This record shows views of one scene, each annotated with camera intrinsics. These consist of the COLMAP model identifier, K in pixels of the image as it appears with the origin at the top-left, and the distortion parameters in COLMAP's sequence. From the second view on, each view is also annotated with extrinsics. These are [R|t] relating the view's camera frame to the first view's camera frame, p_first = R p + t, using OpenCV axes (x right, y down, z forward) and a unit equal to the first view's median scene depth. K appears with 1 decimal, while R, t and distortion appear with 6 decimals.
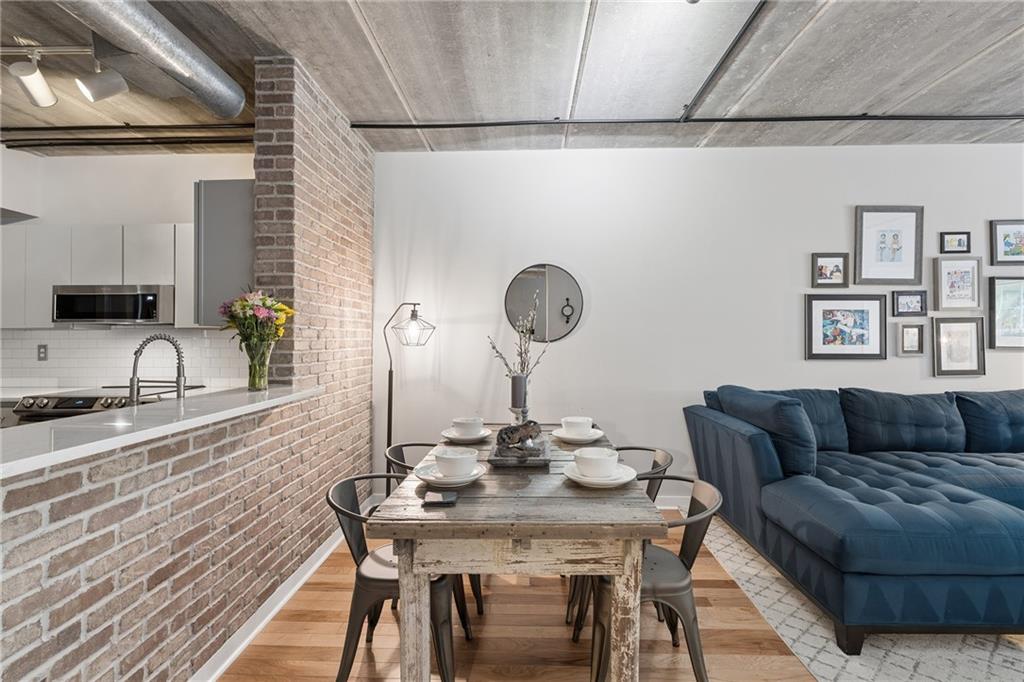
lens RADIAL K [[465.9, 0, 509.6], [0, 465.9, 332.2], [0, 0, 1]] dist [-0.005106, -0.000065]
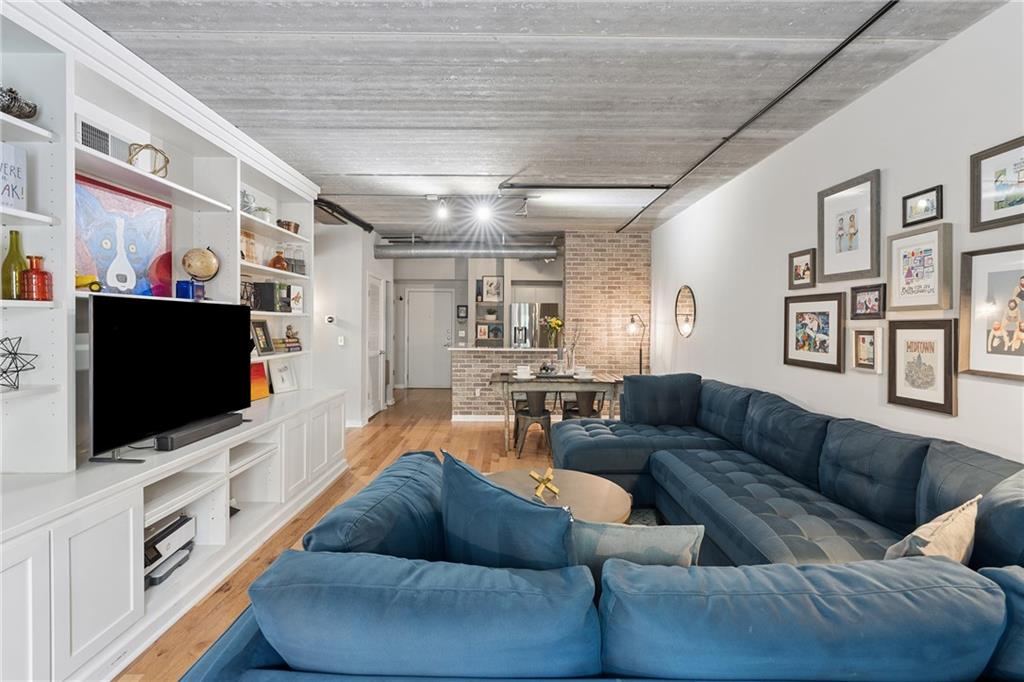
lens RADIAL K [[466.7, 0, 513.3], [0, 466.7, 327.3], [0, 0, 1]] dist [-0.002398, 0.000302]
pose [[0.041312, 0.012384, -0.999070, 1.616854], [0.003750, 0.999914, 0.012549, -0.033038], [0.999139, -0.004265, 0.041262, 0.394404]]
